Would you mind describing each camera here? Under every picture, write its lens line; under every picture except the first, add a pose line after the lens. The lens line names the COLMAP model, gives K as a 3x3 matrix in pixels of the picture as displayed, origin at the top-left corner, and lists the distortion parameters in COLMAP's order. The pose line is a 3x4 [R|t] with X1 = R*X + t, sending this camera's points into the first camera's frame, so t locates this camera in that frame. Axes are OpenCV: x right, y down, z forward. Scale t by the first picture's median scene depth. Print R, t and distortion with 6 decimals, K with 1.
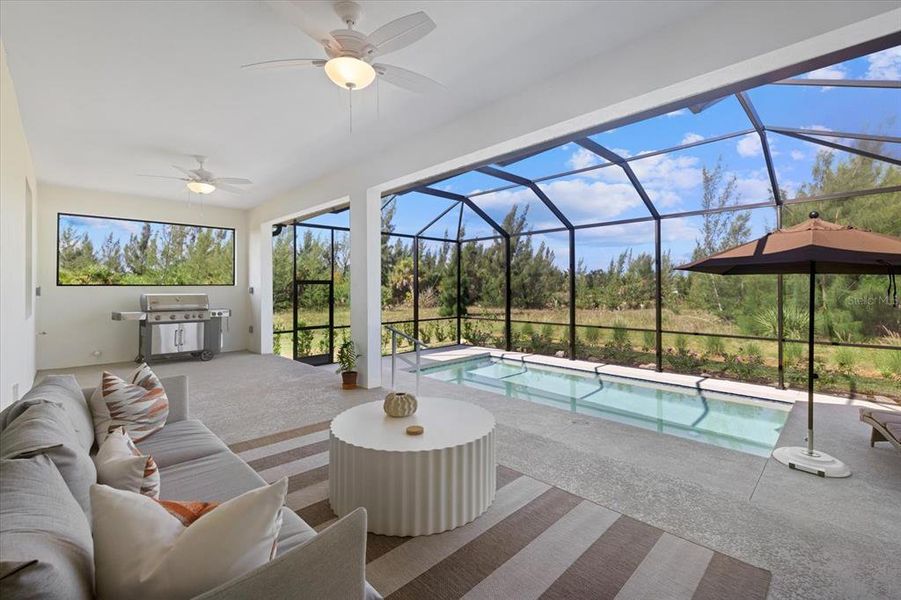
lens RADIAL K [[395.3, 0, 455.7], [0, 395.3, 287.1], [0, 0, 1]] dist [-0.001752, -0.000092]
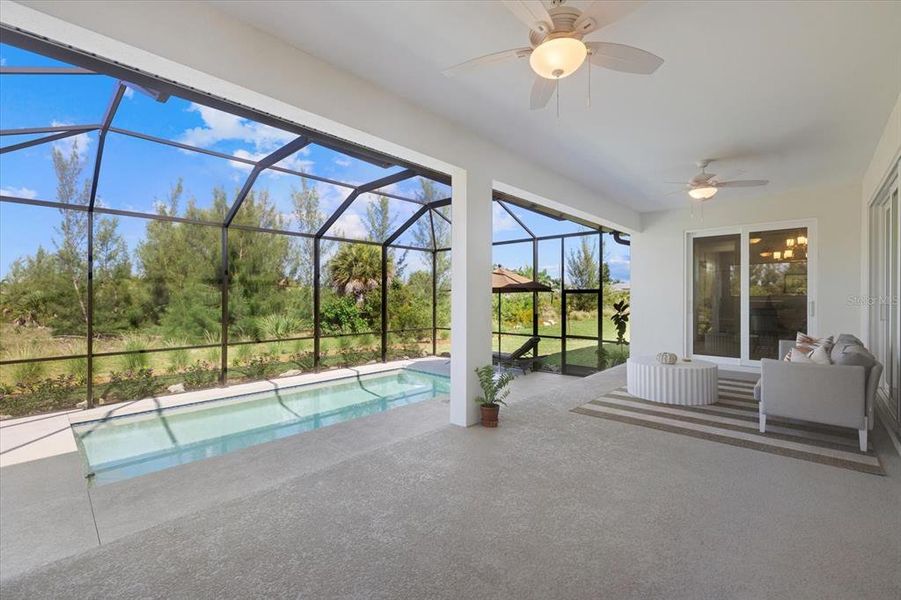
lens RADIAL K [[387.9, 0, 454.9], [0, 387.9, 292.5], [0, 0, 1]] dist [0.000649, -0.000024]
pose [[-0.037857, 0.018988, 0.999103, -0.495345], [0.002675, 0.999818, -0.018900, 0.004754], [-0.999280, 0.001957, -0.037901, 0.524855]]
